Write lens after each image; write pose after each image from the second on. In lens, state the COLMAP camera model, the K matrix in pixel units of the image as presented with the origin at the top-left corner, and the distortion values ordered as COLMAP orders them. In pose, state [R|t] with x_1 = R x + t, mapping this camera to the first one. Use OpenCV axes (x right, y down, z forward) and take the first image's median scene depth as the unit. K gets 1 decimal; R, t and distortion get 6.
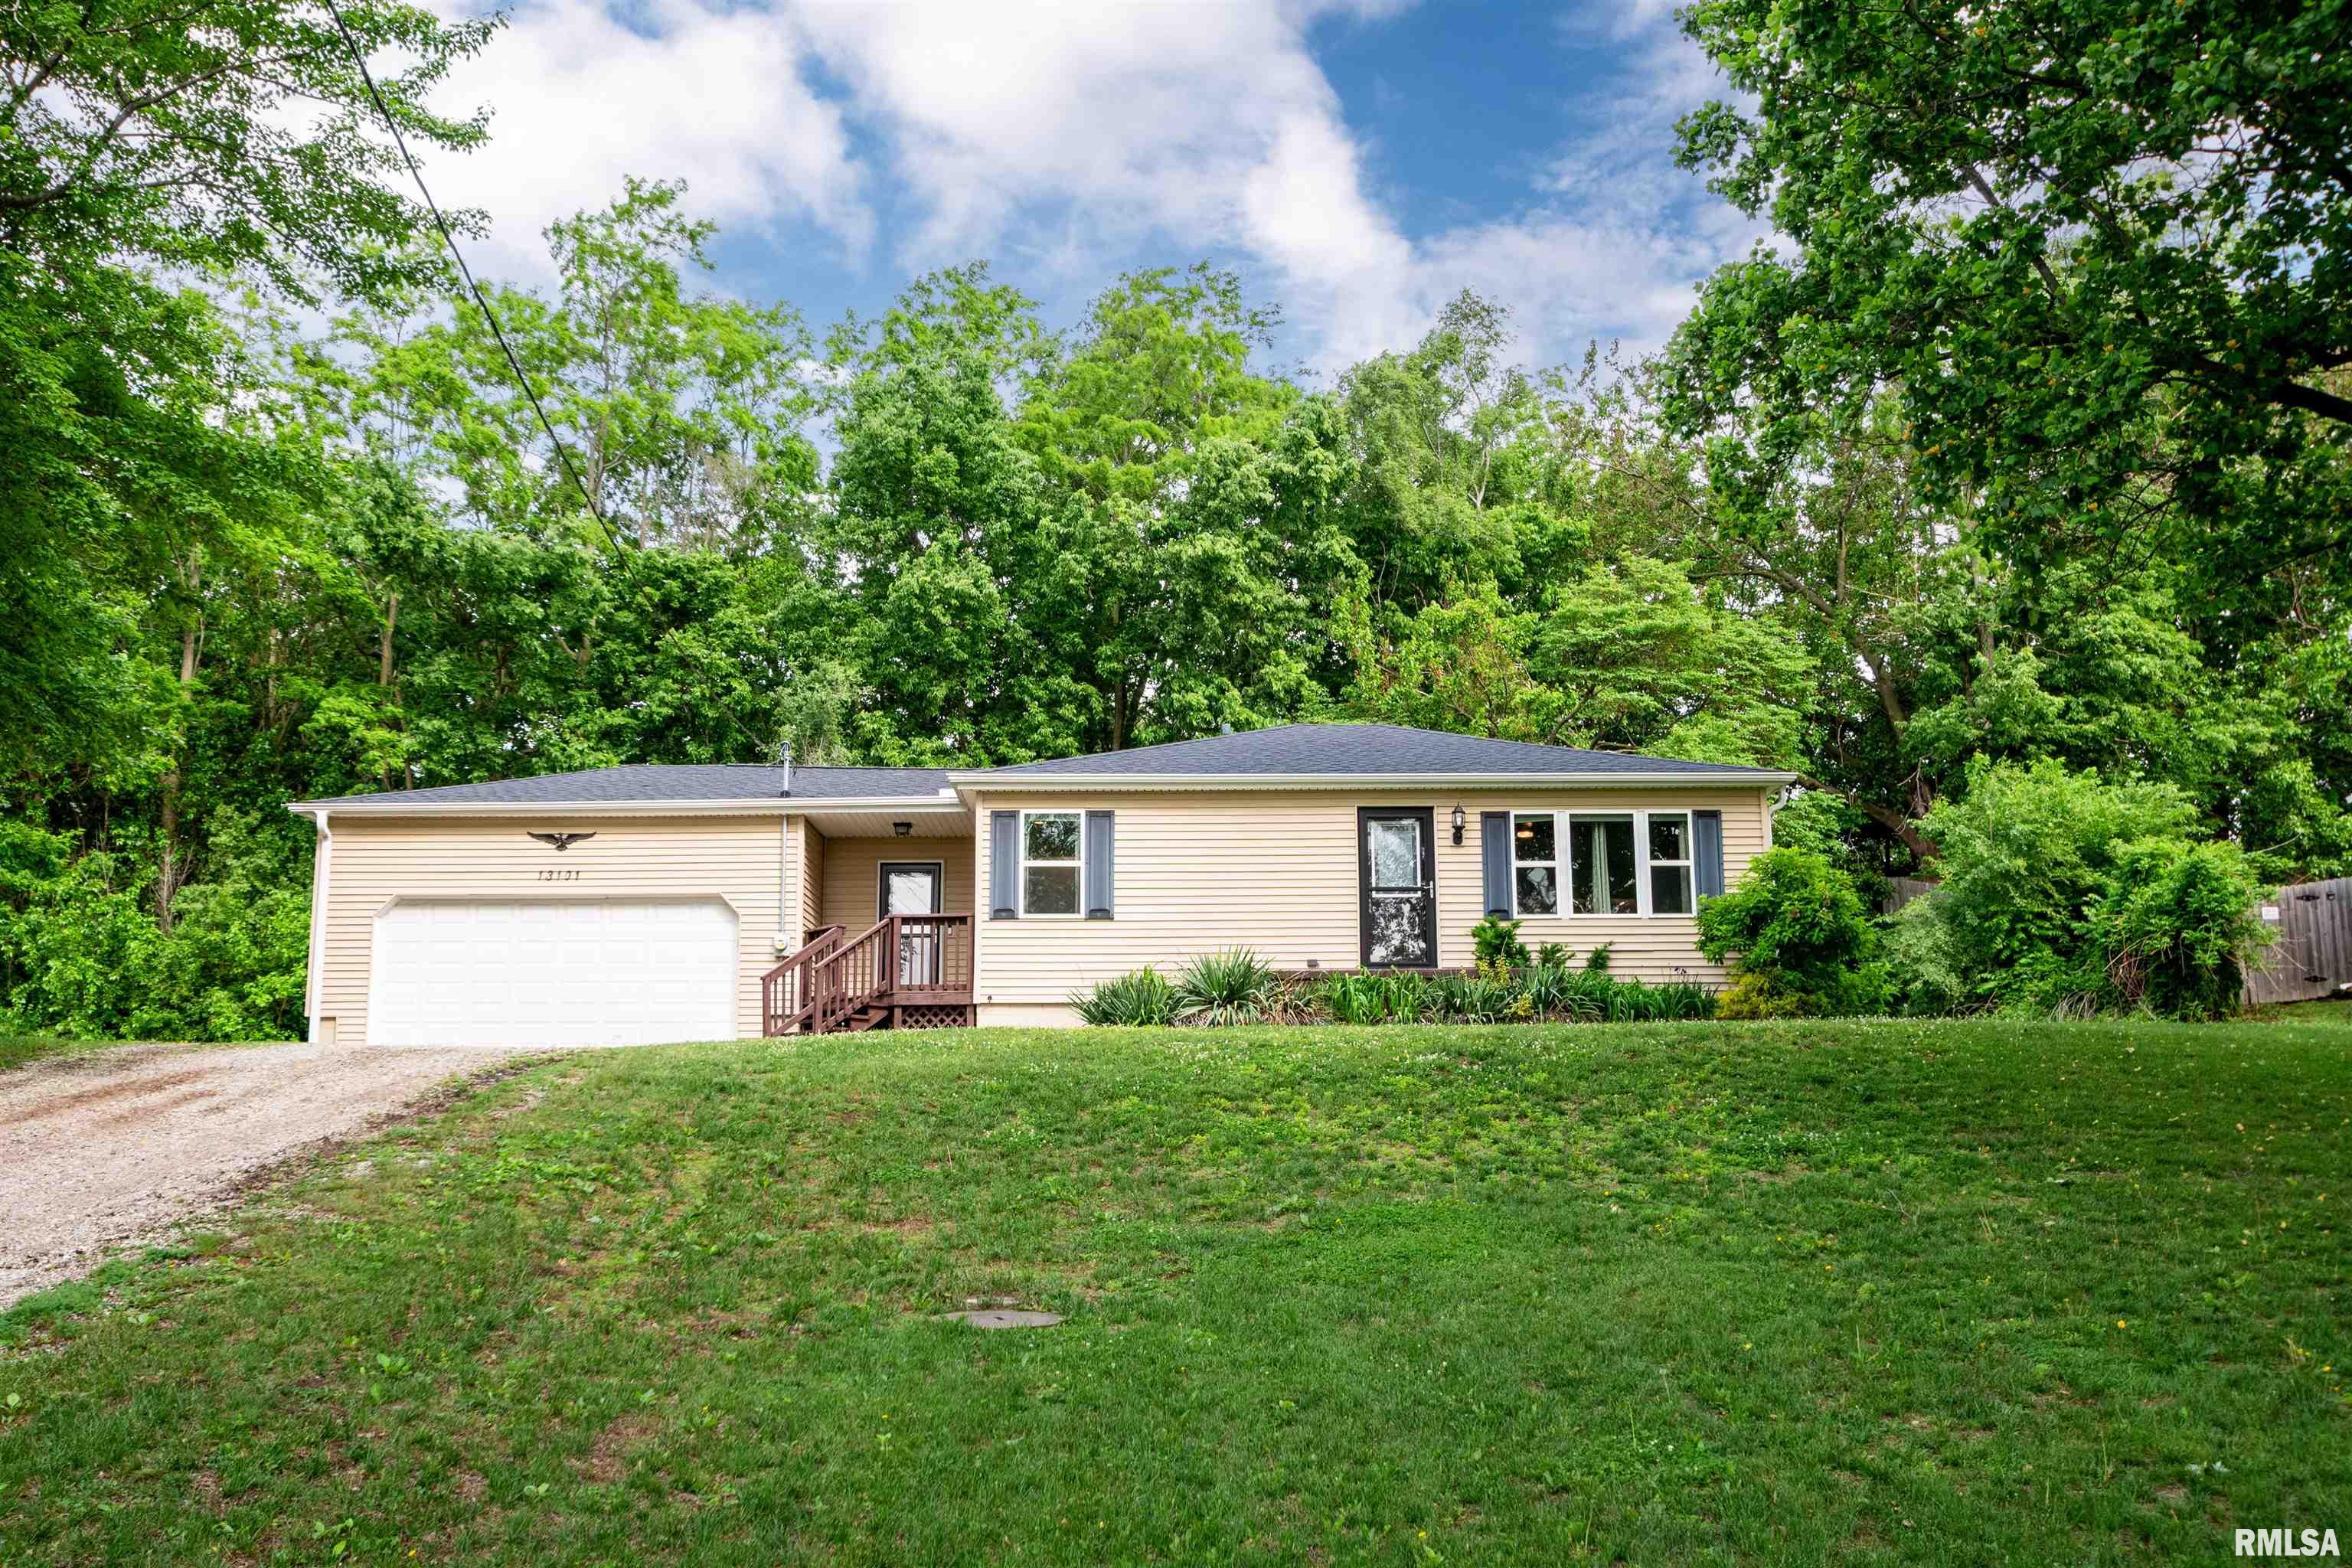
lens RADIAL K [[1934.8, 0, 1195.5], [0, 1934.8, 813.9], [0, 0, 1]] dist [-0.038569, -0.002262]
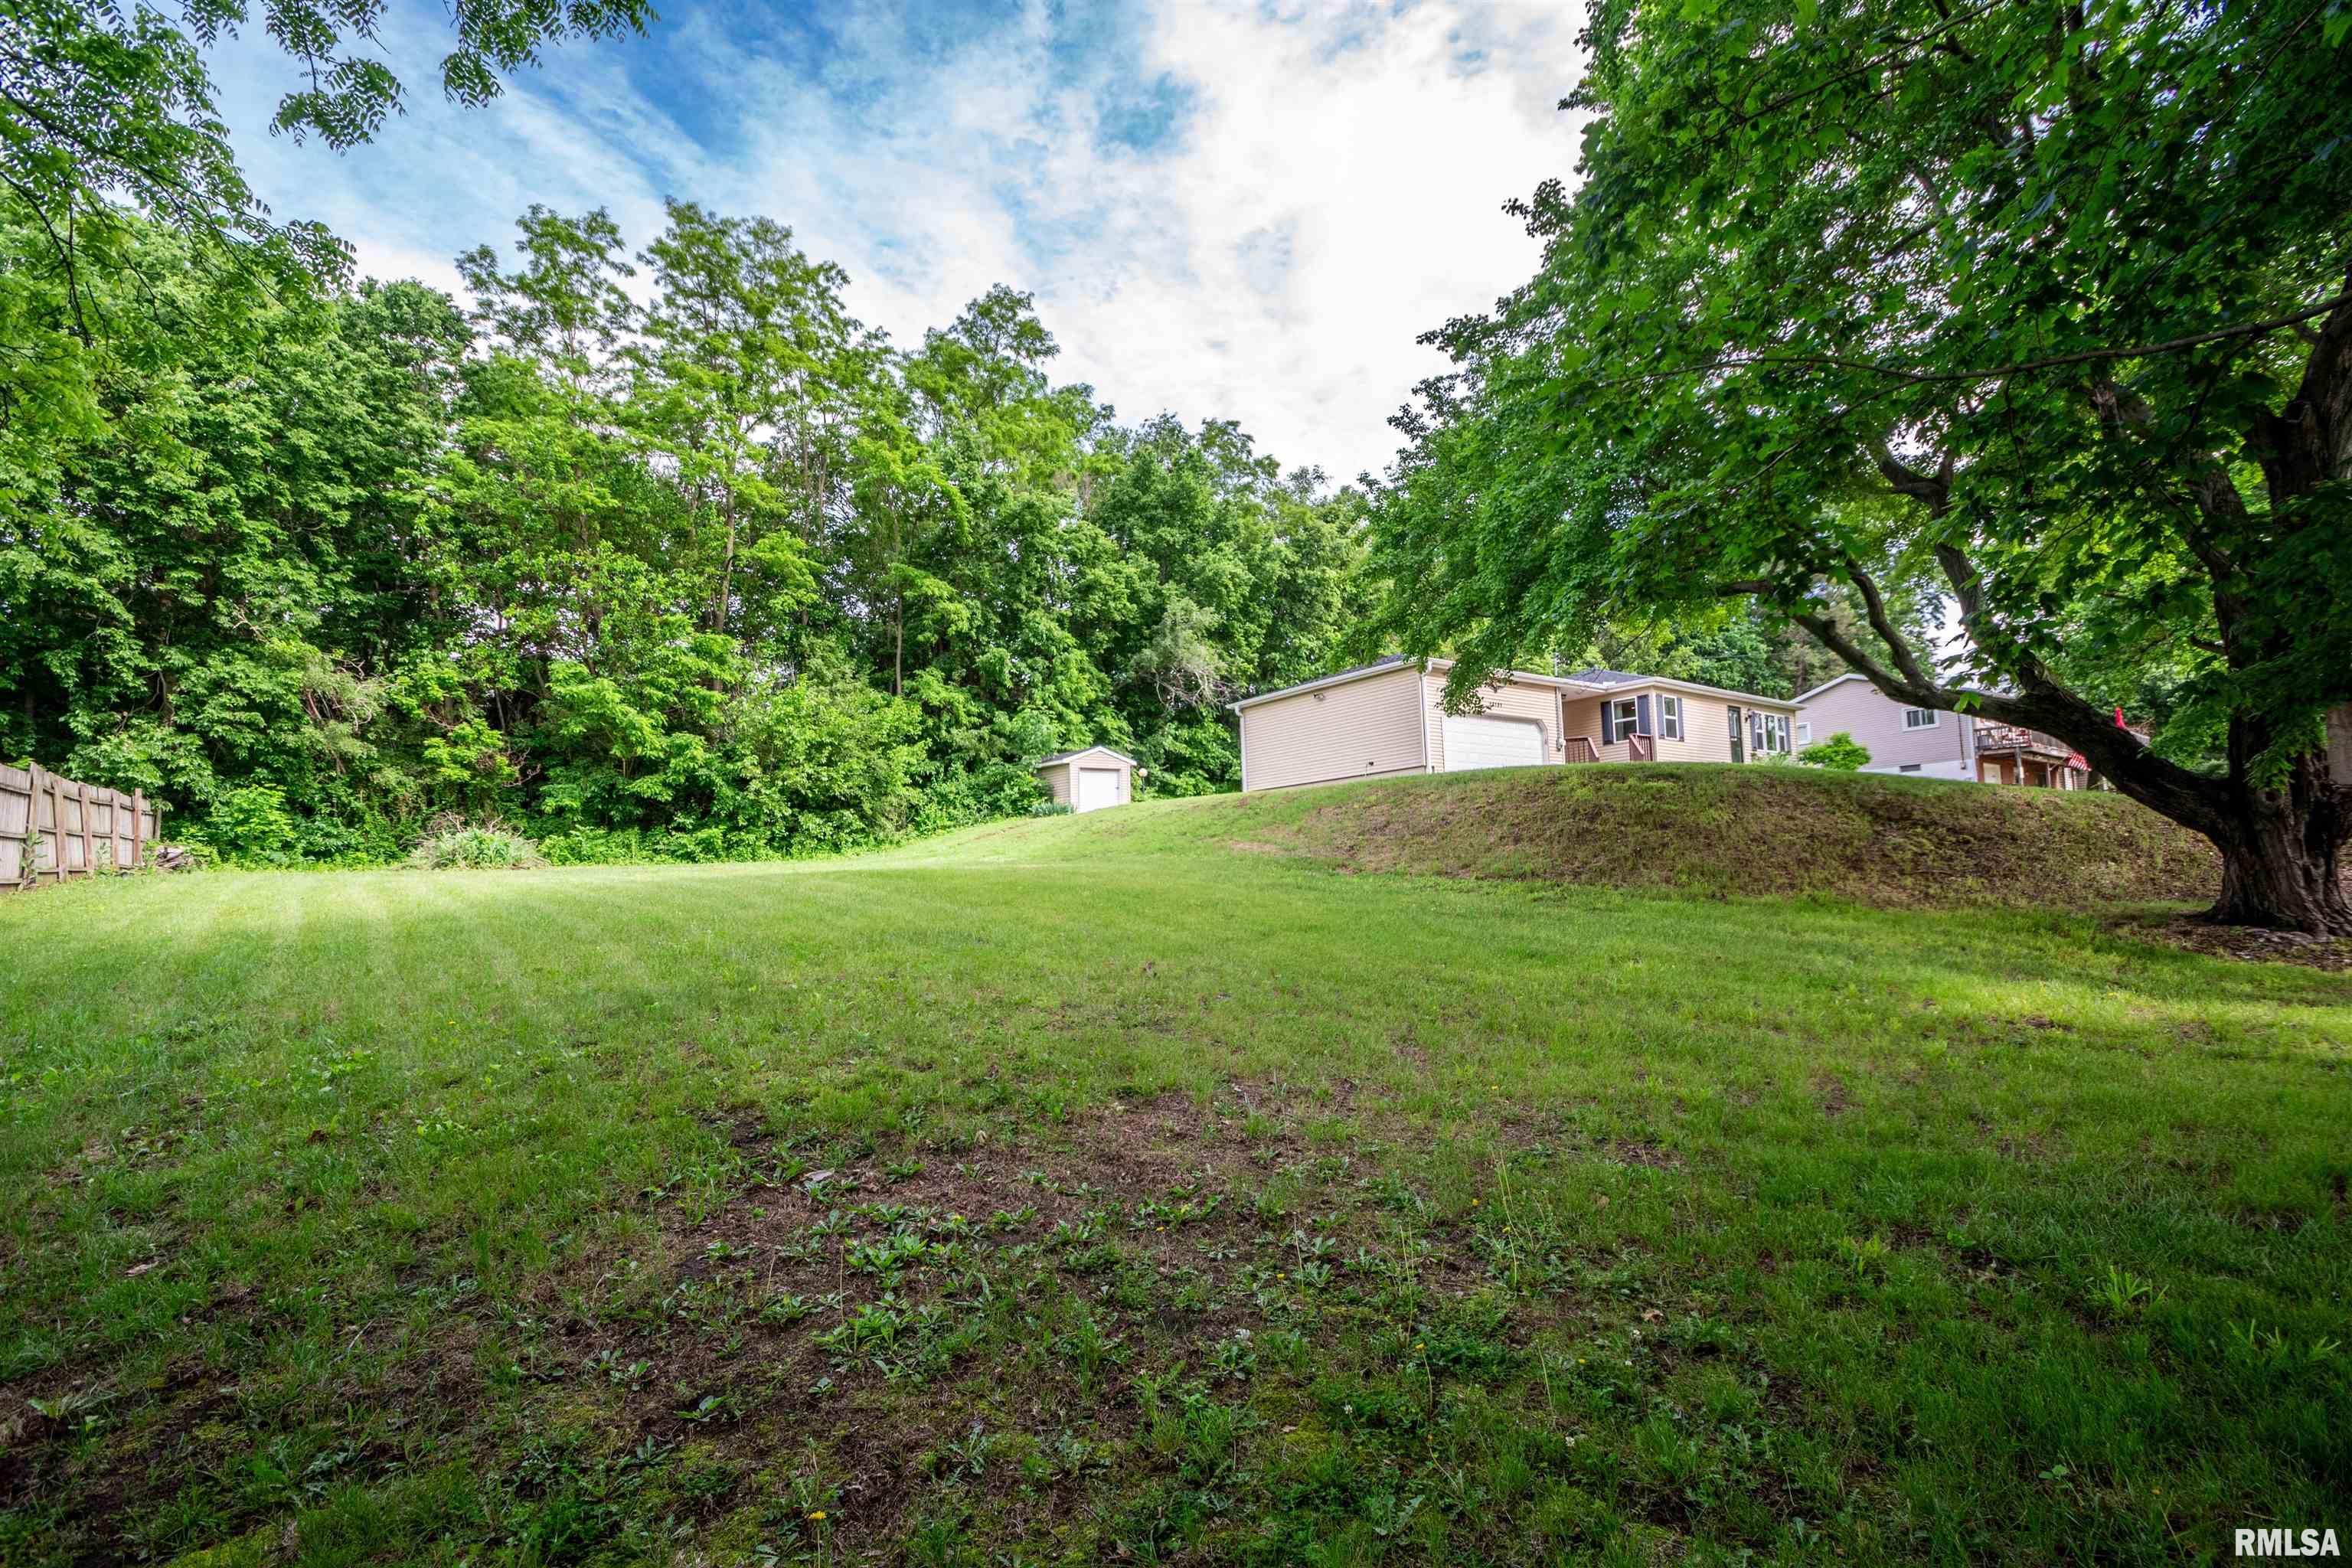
lens RADIAL K [[997.8, 0, 1185.0], [0, 997.8, 791.1], [0, 0, 1]] dist [0.018698, -0.018050]
pose [[0.807785, 0.035000, 0.588438, -1.112576], [-0.077949, 0.995812, 0.047775, 0.089213], [-0.584301, -0.084460, 0.807130, 0.263526]]
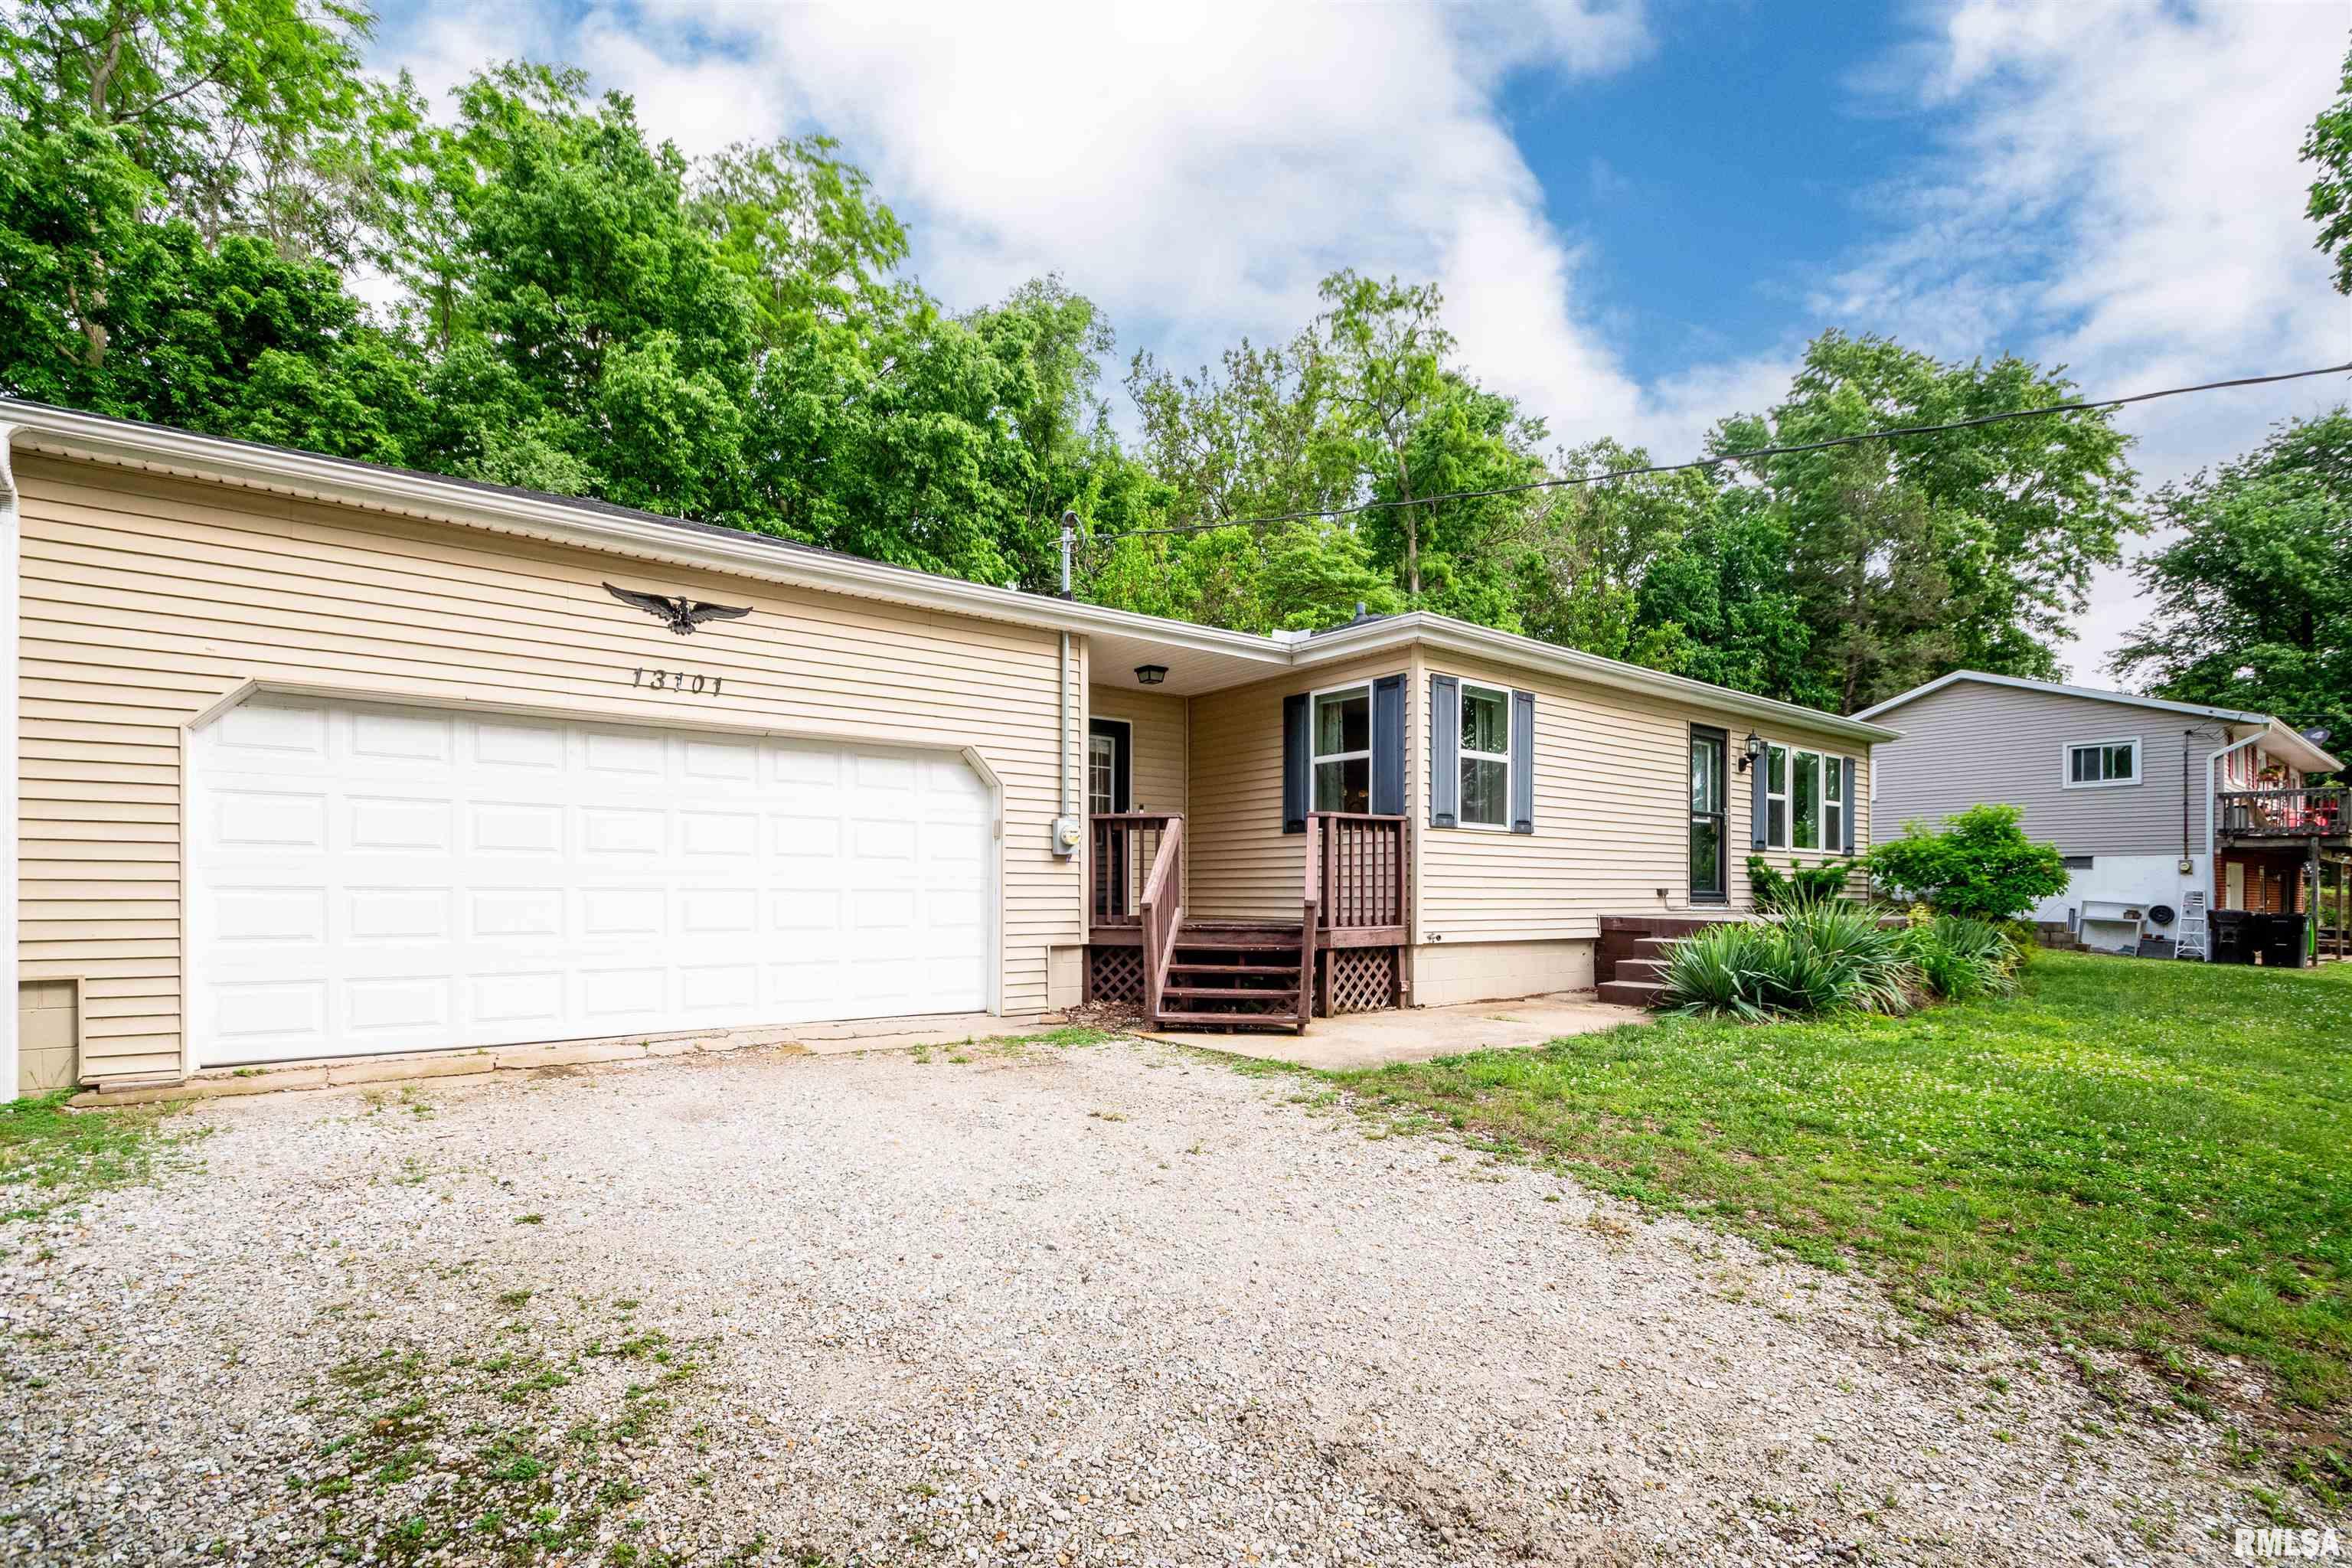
lens RADIAL K [[1056.3, 0, 1182.1], [0, 1056.3, 880.4], [0, 0, 1]] dist [0.018413, -0.022210]
pose [[0.801772, 0.016239, 0.597409, -0.344564], [-0.115361, 0.985036, 0.128048, 0.028459], [-0.586390, -0.171583, 0.791648, 0.612154]]
